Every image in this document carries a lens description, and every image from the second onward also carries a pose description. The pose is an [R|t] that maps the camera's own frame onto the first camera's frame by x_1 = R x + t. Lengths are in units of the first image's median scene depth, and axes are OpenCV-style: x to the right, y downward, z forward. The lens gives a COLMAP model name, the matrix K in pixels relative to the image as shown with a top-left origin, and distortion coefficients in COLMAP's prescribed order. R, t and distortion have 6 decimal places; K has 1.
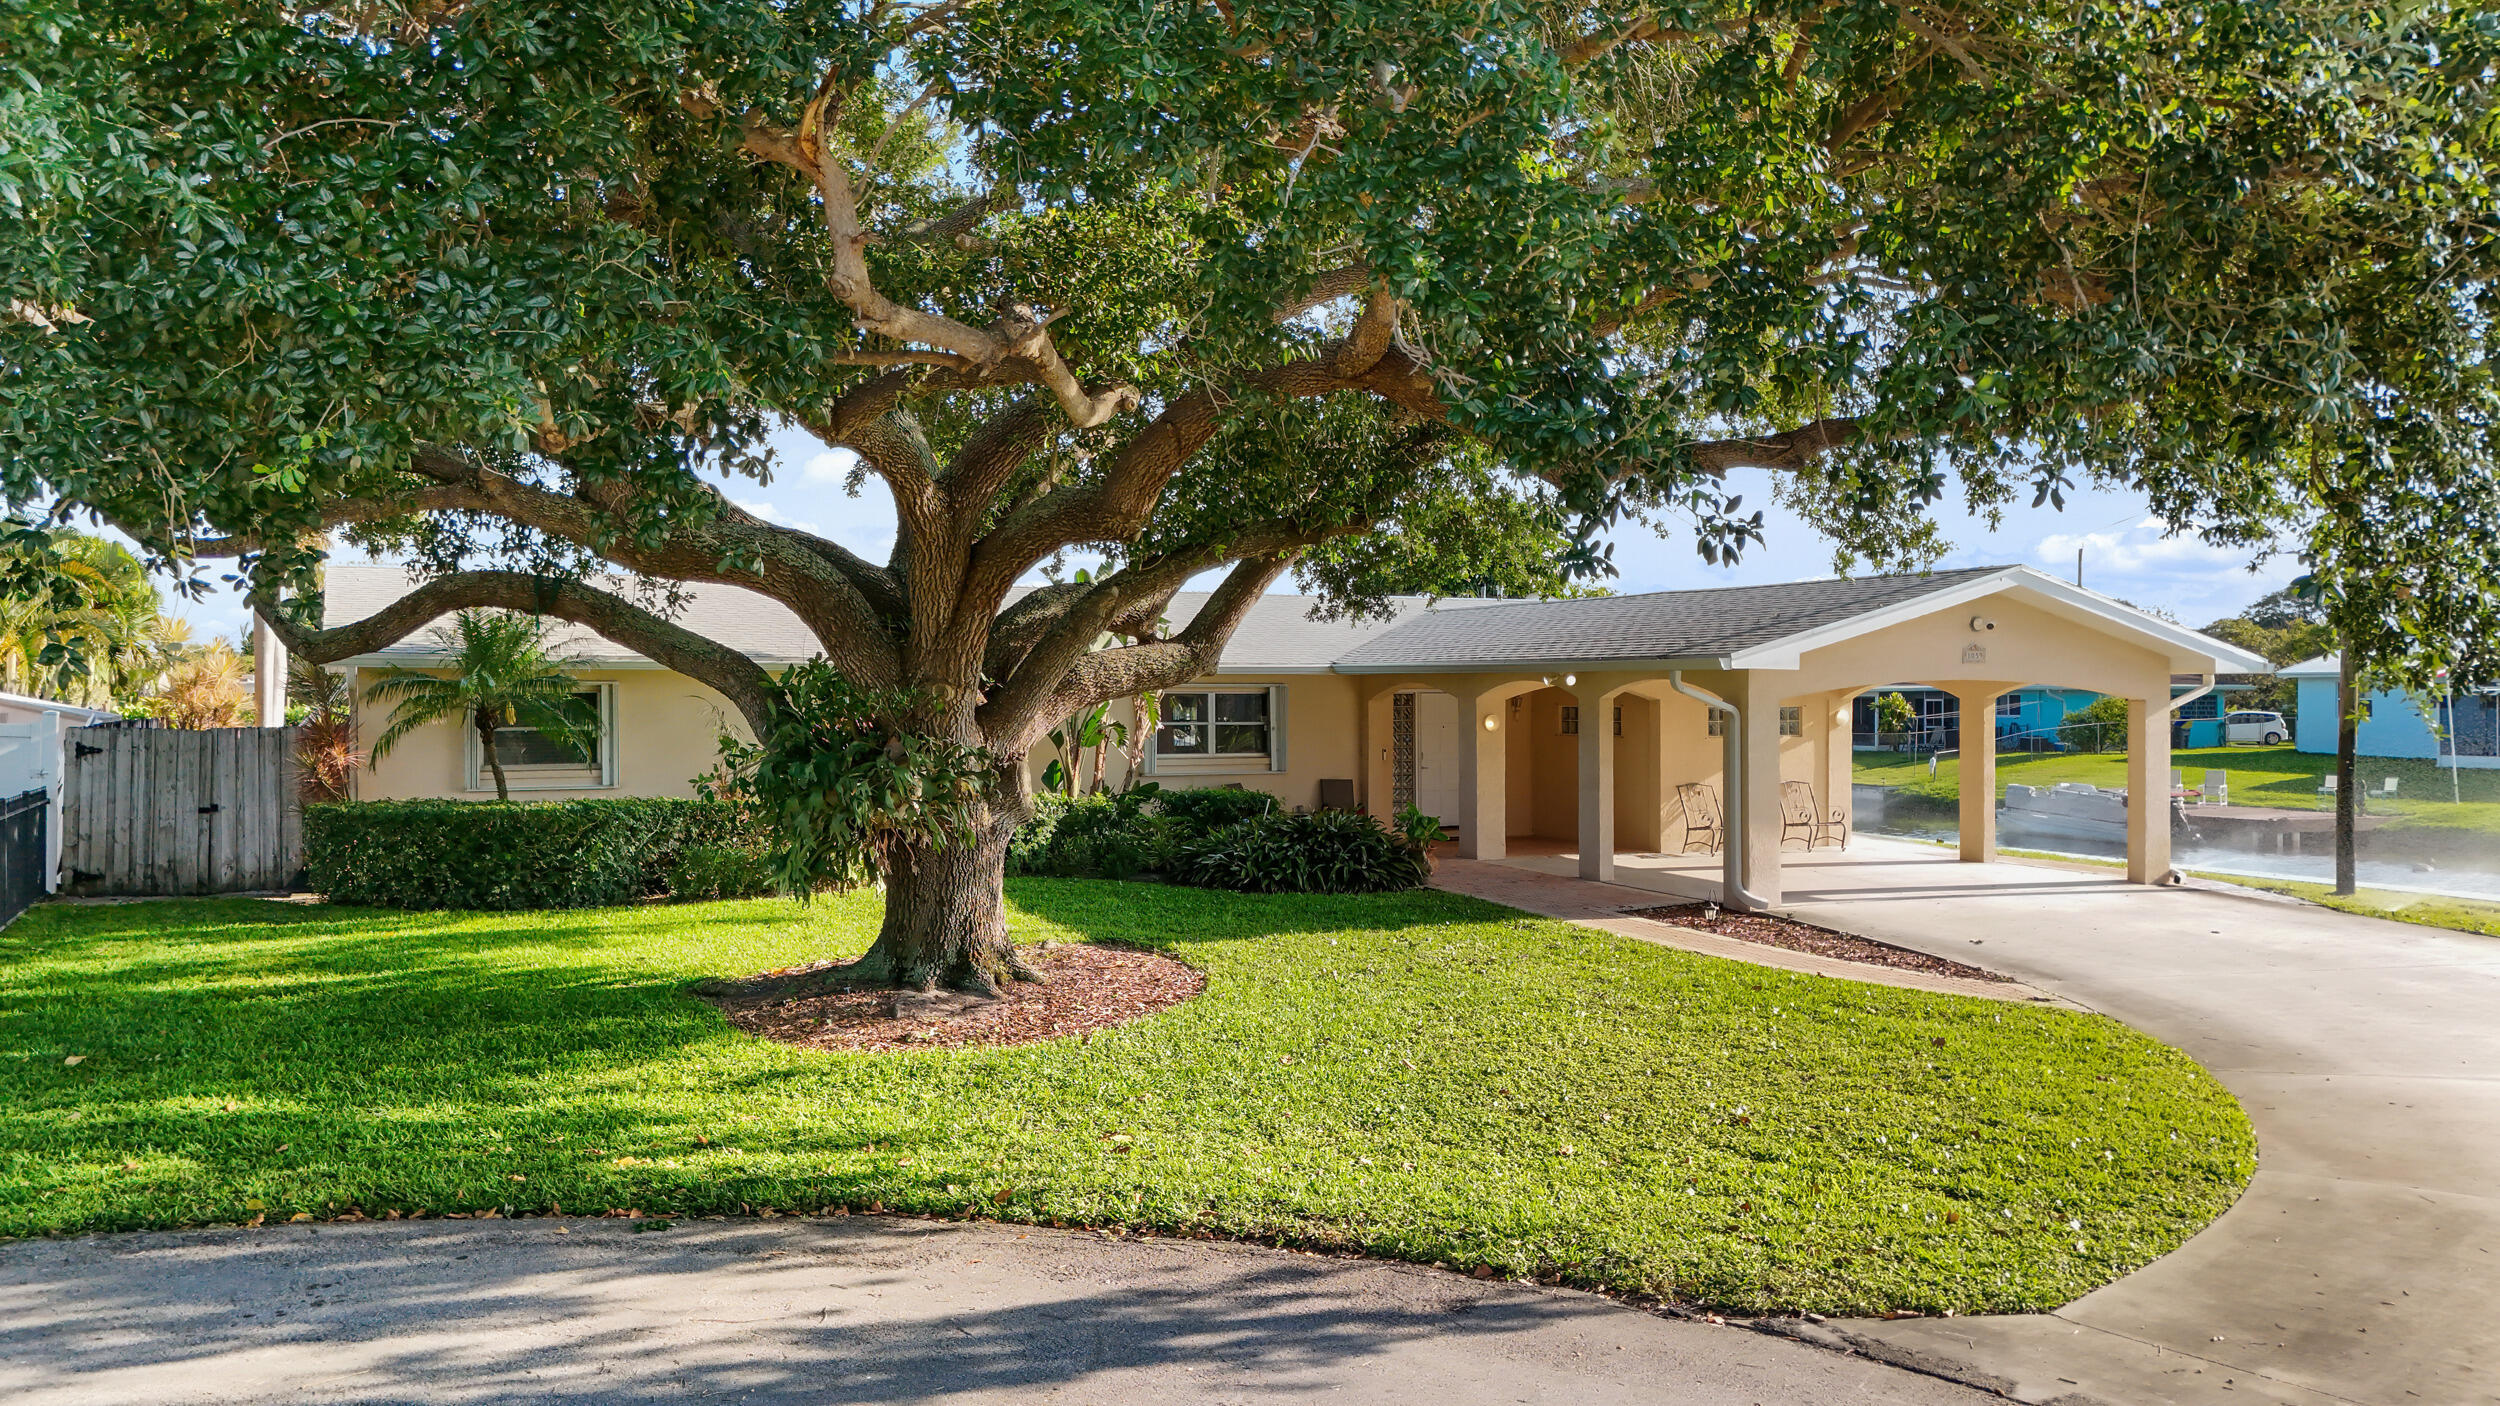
lens RADIAL K [[1882.3, 0, 1242.5], [0, 1882.3, 691.8], [0, 0, 1]] dist [0.041826, -0.005476]
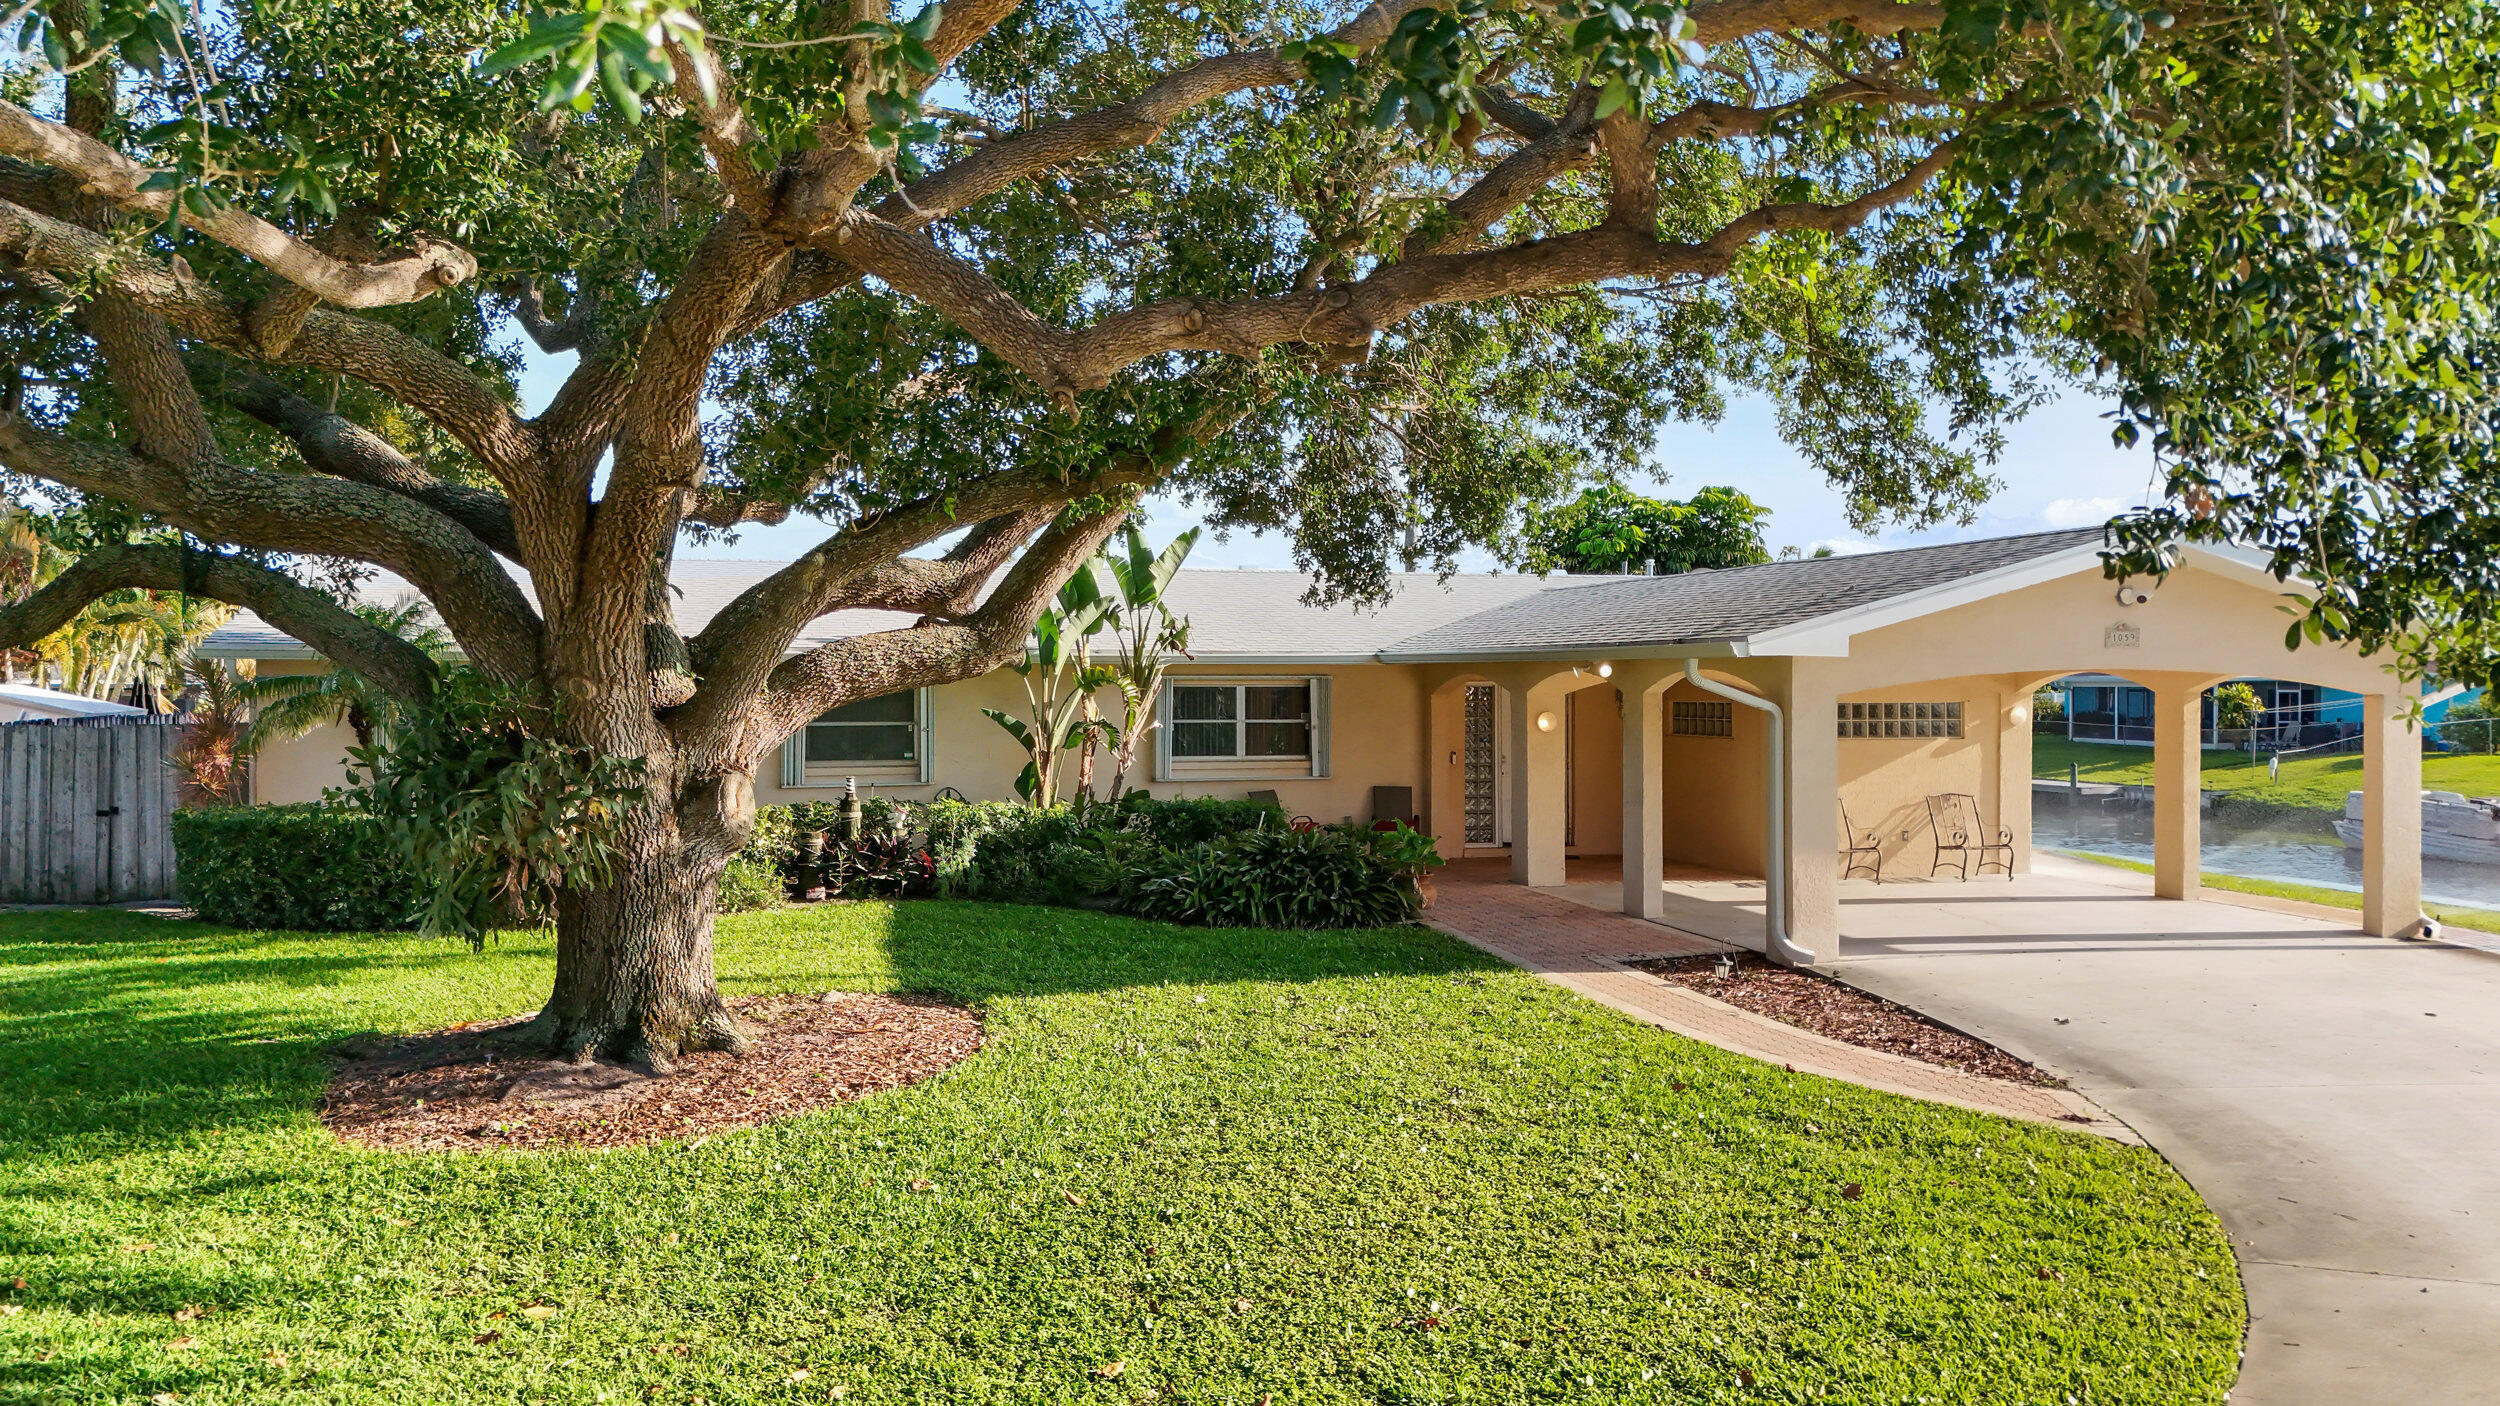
lens RADIAL K [[1882.3, 0, 1256.8], [0, 1882.3, 712.7], [0, 0, 1]] dist [0.041826, -0.005476]
pose [[0.984429, 0.001755, -0.175776, 0.170068], [0.001051, 0.999874, 0.015870, -0.001192], [0.175782, -0.015808, 0.984302, 0.174609]]
